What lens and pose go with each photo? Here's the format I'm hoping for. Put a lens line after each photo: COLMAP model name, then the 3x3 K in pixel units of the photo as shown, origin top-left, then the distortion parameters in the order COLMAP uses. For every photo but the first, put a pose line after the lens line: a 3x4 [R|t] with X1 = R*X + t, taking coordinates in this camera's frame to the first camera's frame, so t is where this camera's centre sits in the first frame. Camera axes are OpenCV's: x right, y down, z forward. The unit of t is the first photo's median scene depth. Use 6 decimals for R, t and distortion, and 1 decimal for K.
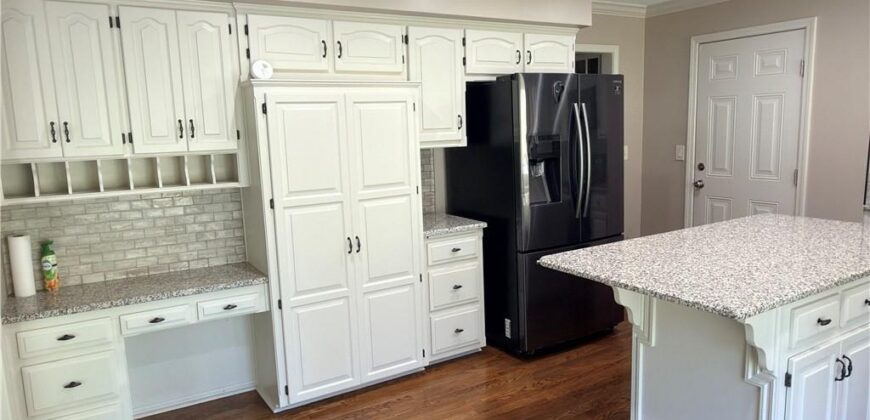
lens RADIAL K [[581.3, 0, 434.9], [0, 581.3, 211.2], [0, 0, 1]] dist [0.004693, 0.004808]
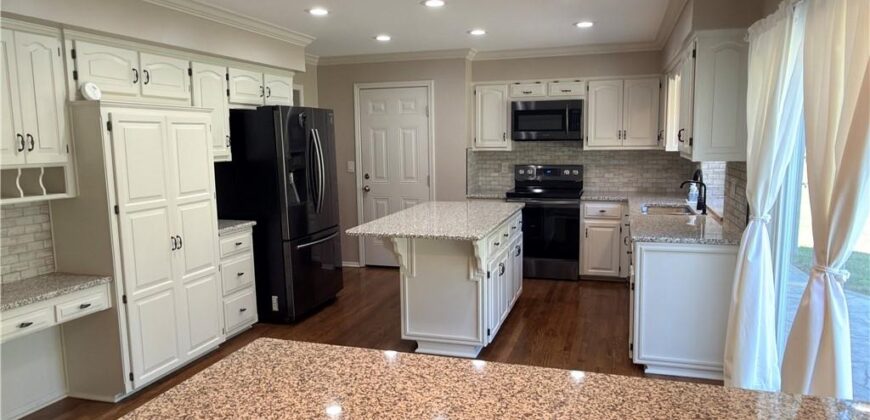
lens RADIAL K [[581.3, 0, 435.7], [0, 581.3, 208.9], [0, 0, 1]] dist [0.004693, 0.004808]
pose [[0.754685, -0.059674, 0.653367, -0.484155], [0.089635, 0.995895, -0.012577, 0.049060], [-0.649935, 0.068056, 0.756937, -0.230256]]
